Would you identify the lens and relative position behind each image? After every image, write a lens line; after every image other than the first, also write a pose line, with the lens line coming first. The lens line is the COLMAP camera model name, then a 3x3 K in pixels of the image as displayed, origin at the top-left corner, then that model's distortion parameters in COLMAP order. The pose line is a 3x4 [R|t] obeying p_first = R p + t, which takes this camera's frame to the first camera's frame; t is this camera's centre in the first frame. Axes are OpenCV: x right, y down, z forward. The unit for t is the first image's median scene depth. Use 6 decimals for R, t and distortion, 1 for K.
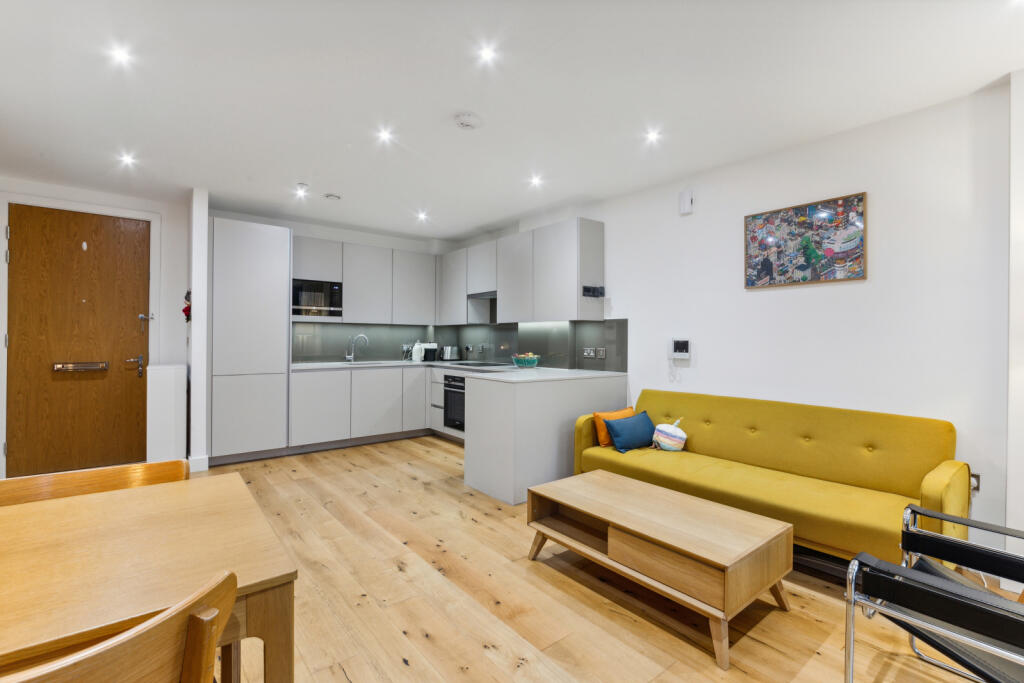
lens RADIAL K [[461.7, 0, 514.3], [0, 461.7, 336.9], [0, 0, 1]] dist [0.001848, -0.003427]
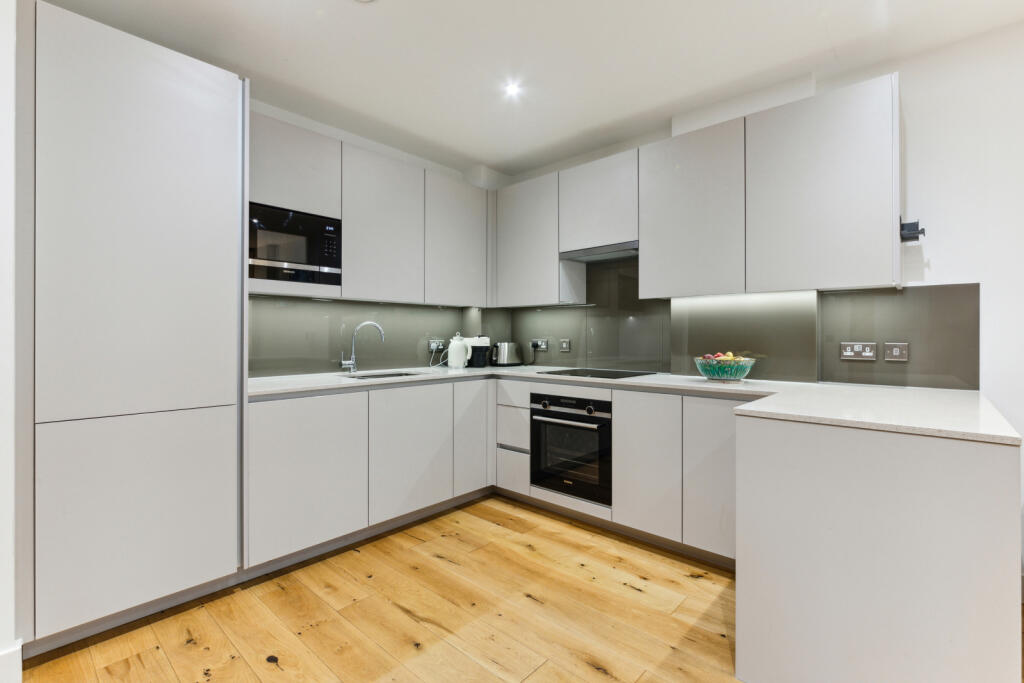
lens RADIAL K [[461.7, 0, 514.6], [0, 461.7, 336.2], [0, 0, 1]] dist [0.001848, -0.003427]
pose [[0.987566, -0.005243, 0.157117, -0.362539], [0.004404, 0.999974, 0.005685, 0.014498], [-0.157142, -0.004922, 0.987564, 0.632634]]
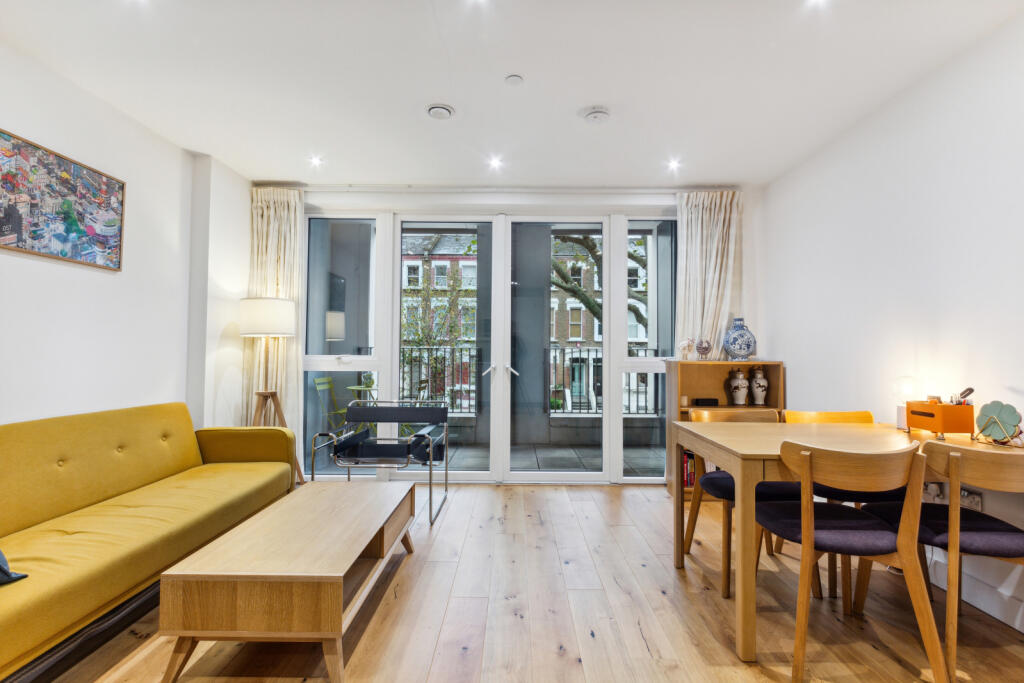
lens RADIAL K [[461.7, 0, 516.3], [0, 461.7, 338.7], [0, 0, 1]] dist [0.001848, -0.003427]
pose [[-0.775032, 0.008411, 0.631866, -0.350327], [-0.015034, 0.999383, -0.031743, 0.023181], [-0.631743, -0.034102, -0.774428, 0.884003]]
